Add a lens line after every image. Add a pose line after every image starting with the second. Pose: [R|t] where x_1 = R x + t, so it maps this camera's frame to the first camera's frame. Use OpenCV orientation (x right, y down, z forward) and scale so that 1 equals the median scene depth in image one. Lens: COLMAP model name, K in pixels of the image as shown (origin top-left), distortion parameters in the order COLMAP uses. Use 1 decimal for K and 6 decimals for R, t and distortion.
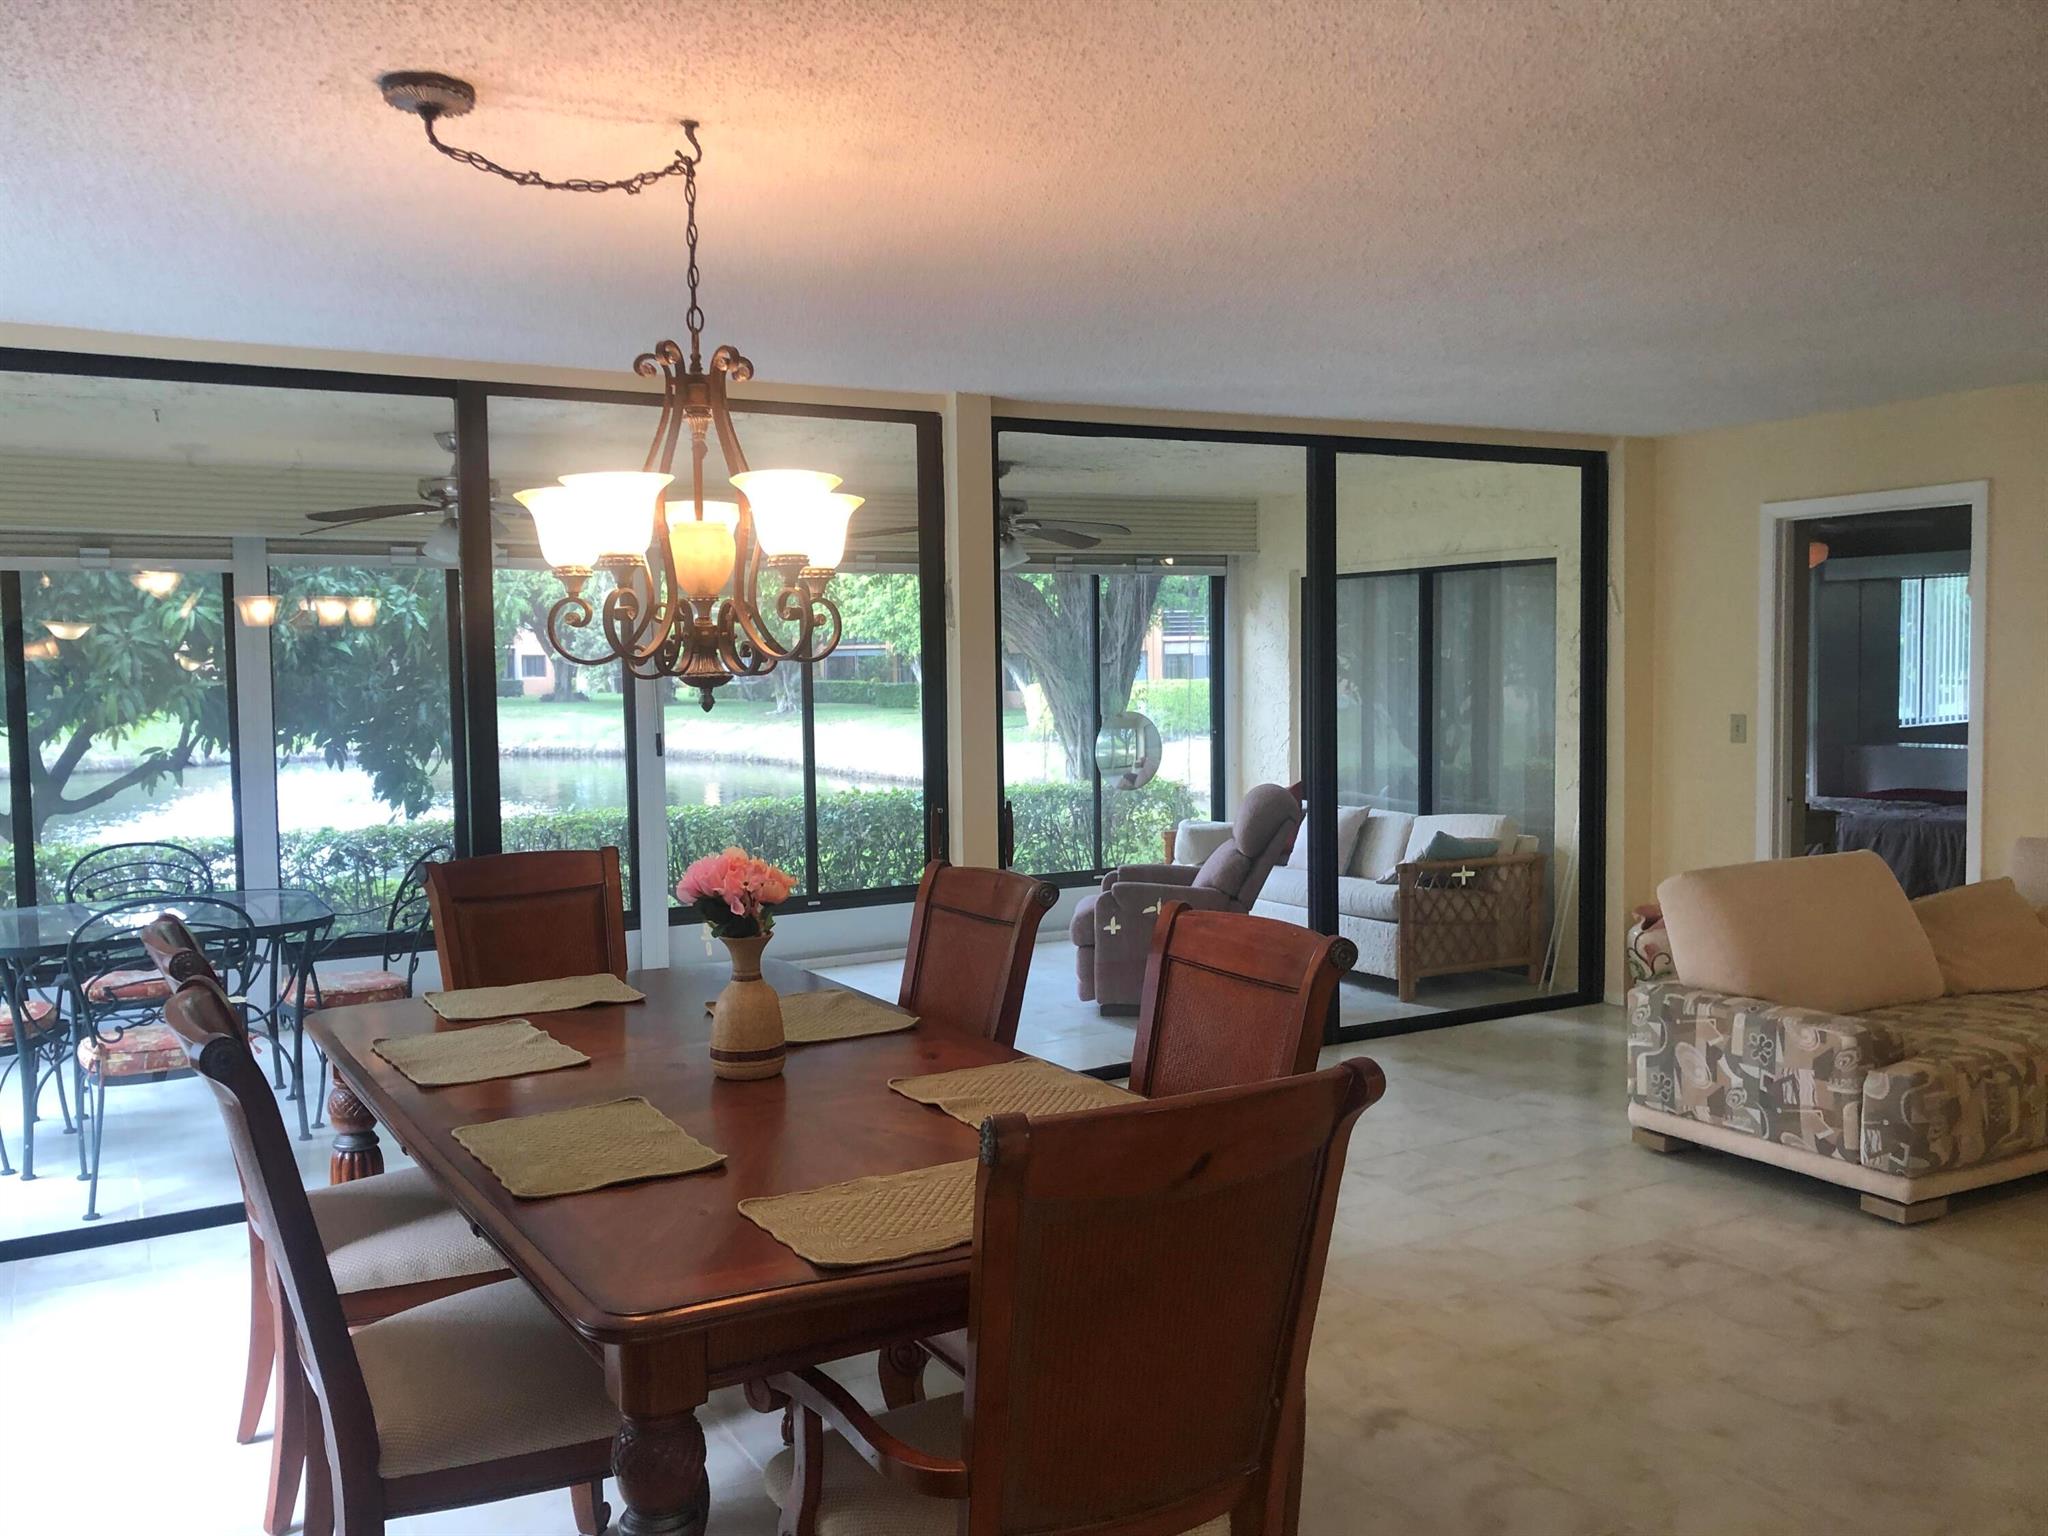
lens RADIAL K [[1687.4, 0, 1024.0], [0, 1687.4, 768.0], [0, 0, 1]] dist [0.004835, -0.011267]
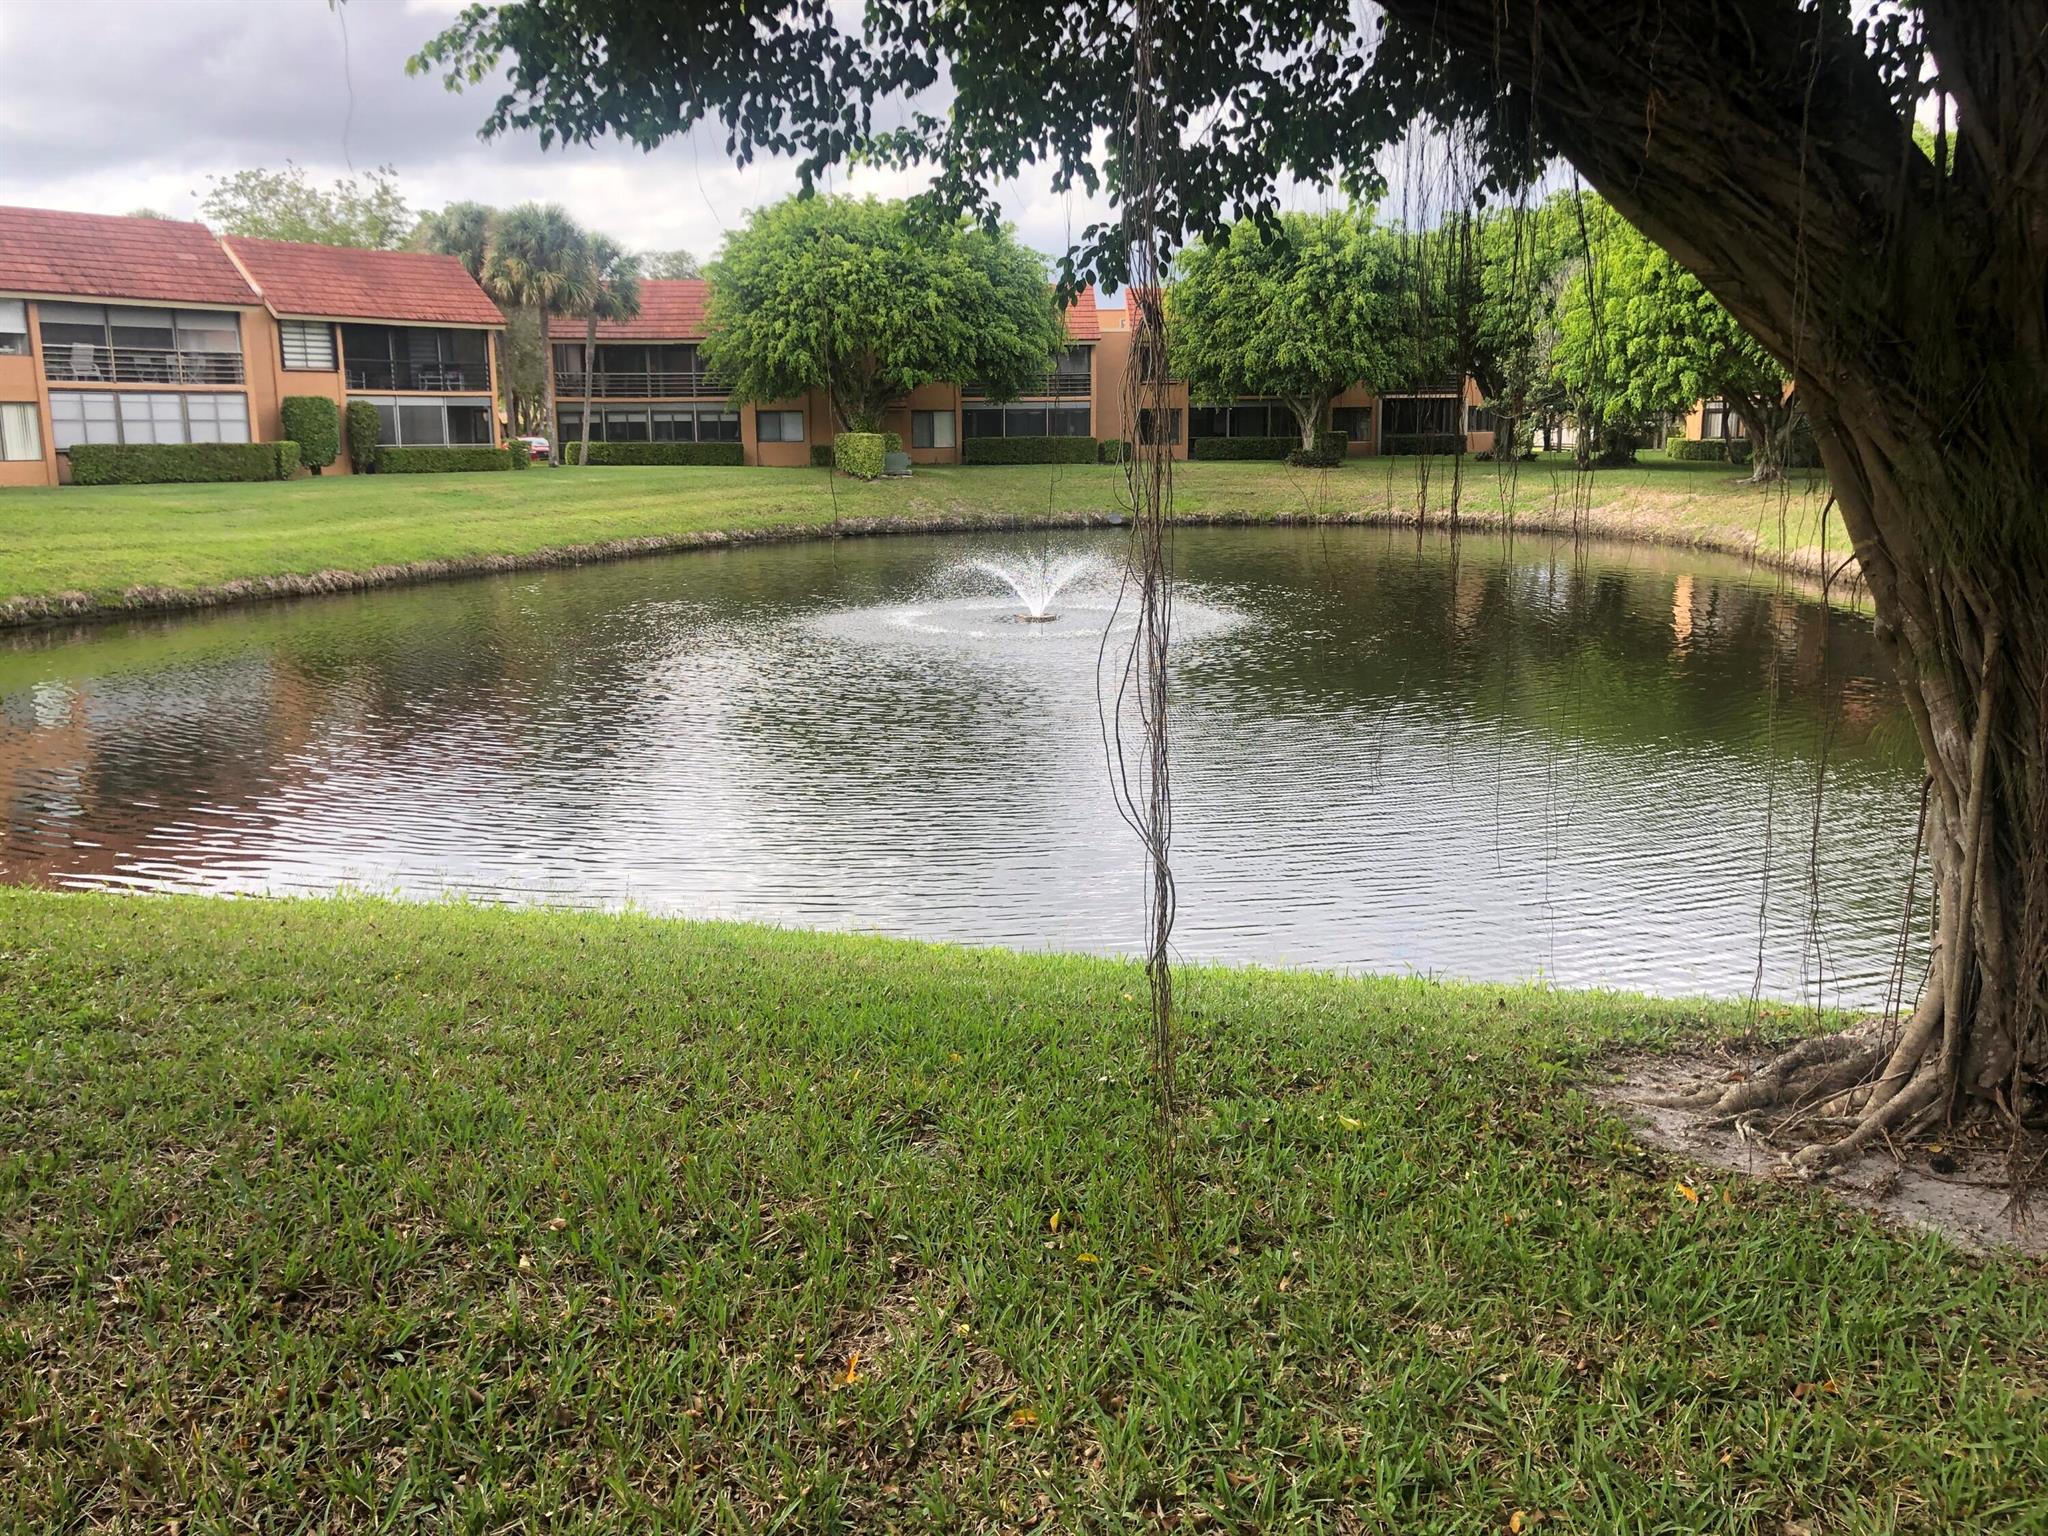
lens RADIAL K [[1687.4, 0, 1024.0], [0, 1687.4, 768.0], [0, 0, 1]] dist [0.004835, -0.011267]
pose [[0.828255, 0.114600, -0.548508, 0.013330], [-0.035522, 0.987633, 0.152709, -0.010254], [0.559225, -0.106998, 0.822082, 0.188658]]
